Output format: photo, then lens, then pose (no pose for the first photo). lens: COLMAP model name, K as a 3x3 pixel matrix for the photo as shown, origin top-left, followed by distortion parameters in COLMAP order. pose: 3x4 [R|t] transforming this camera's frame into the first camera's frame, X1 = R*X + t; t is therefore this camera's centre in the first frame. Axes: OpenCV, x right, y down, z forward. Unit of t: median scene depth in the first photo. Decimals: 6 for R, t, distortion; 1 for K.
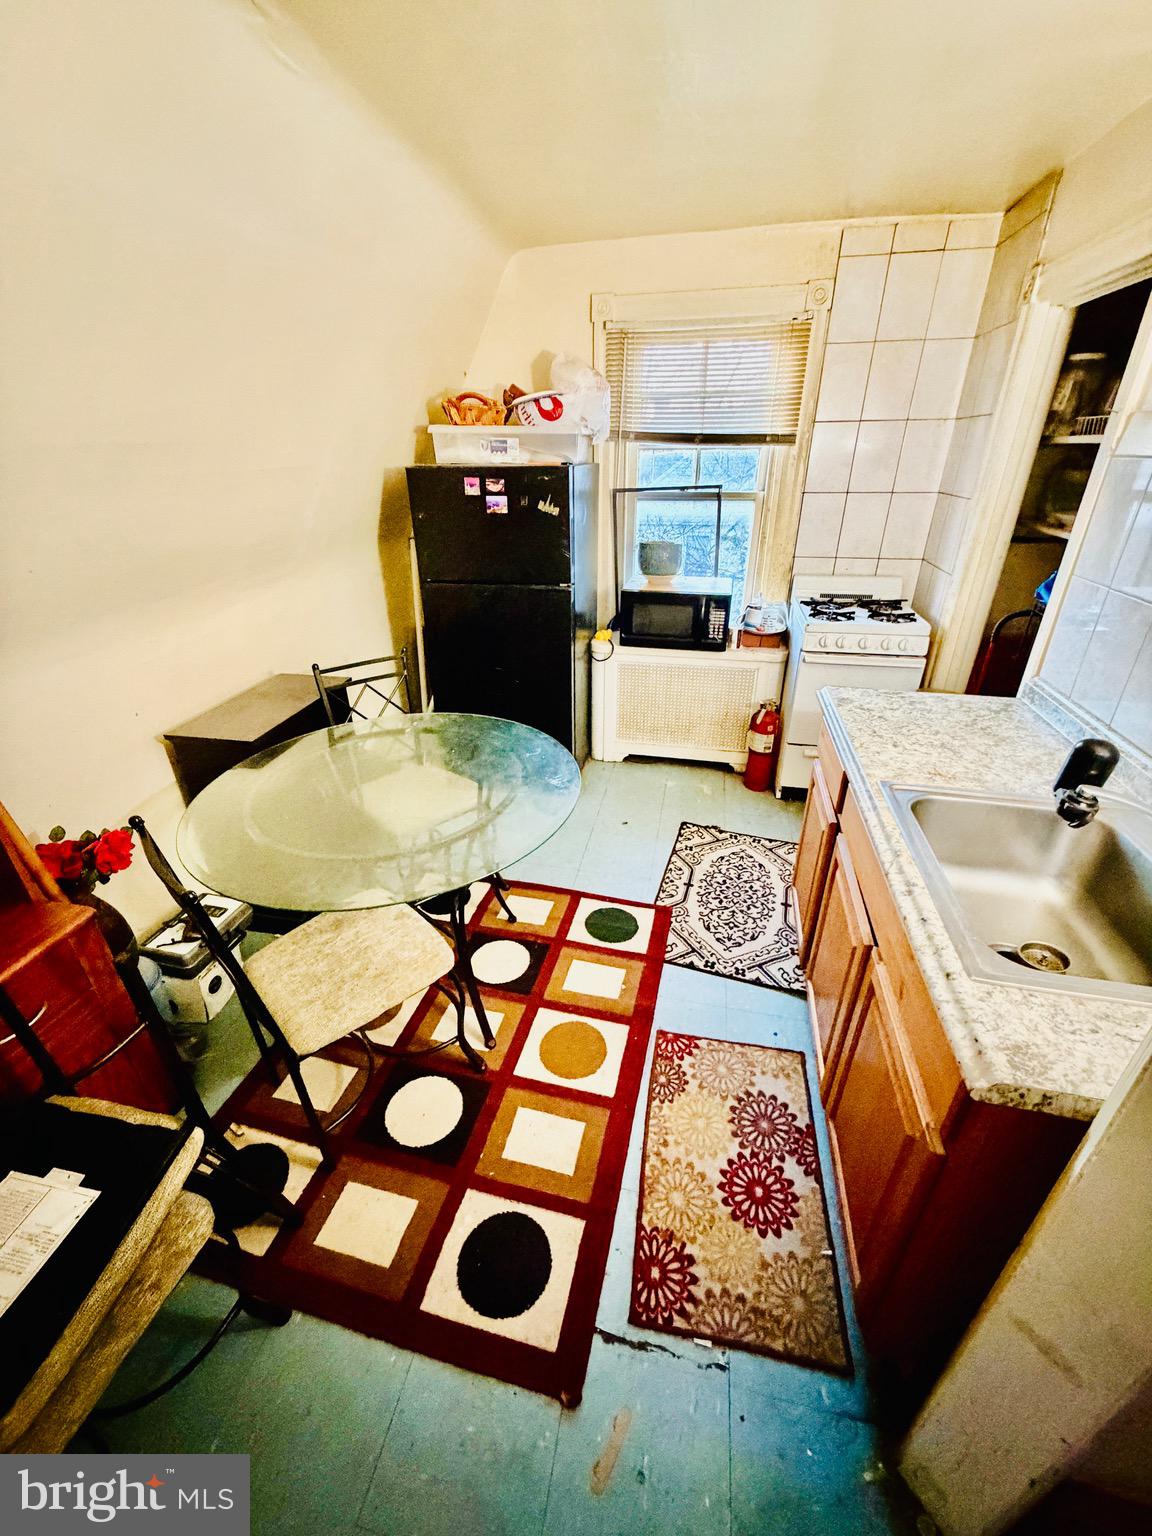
lens RADIAL K [[609.0, 0, 571.3], [0, 609.0, 765.9], [0, 0, 1]] dist [-0.000500, -0.000110]
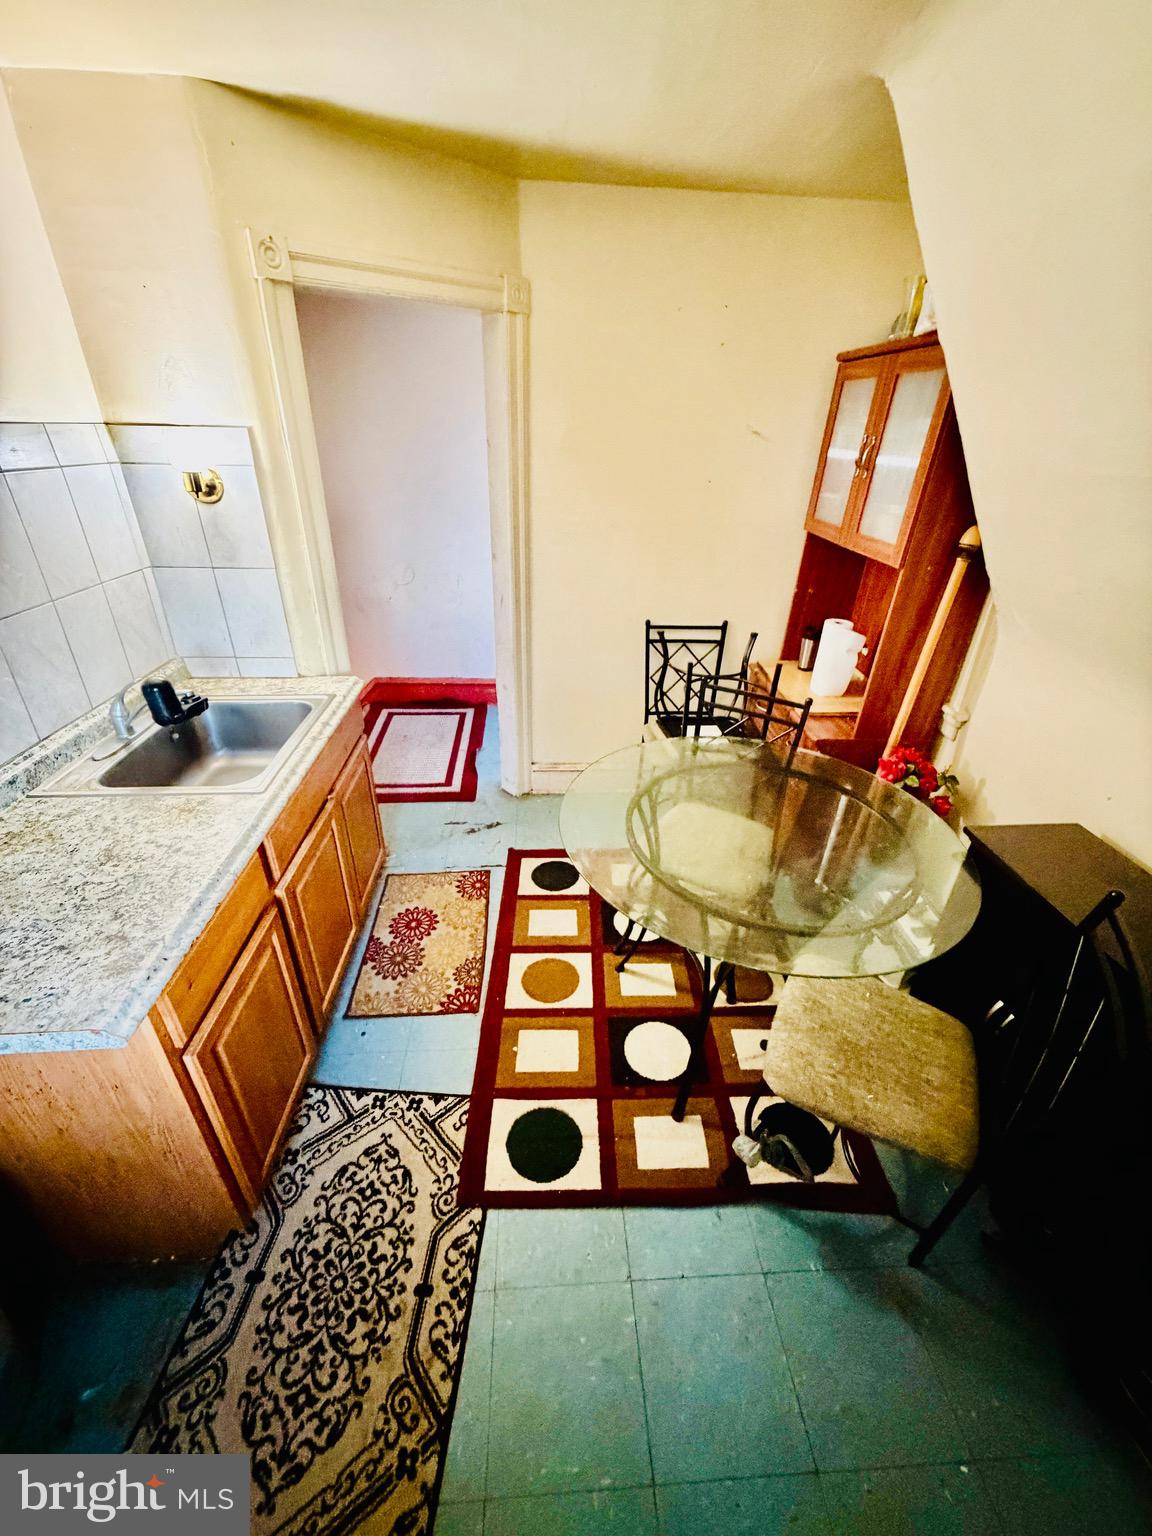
lens RADIAL K [[609.0, 0, 569.3], [0, 609.0, 769.1], [0, 0, 1]] dist [-0.000500, -0.000110]
pose [[-0.965333, 0.119780, -0.231917, 0.178181], [-0.128012, 0.557059, 0.820547, -0.673527], [0.227477, 0.821789, -0.522414, 1.207300]]
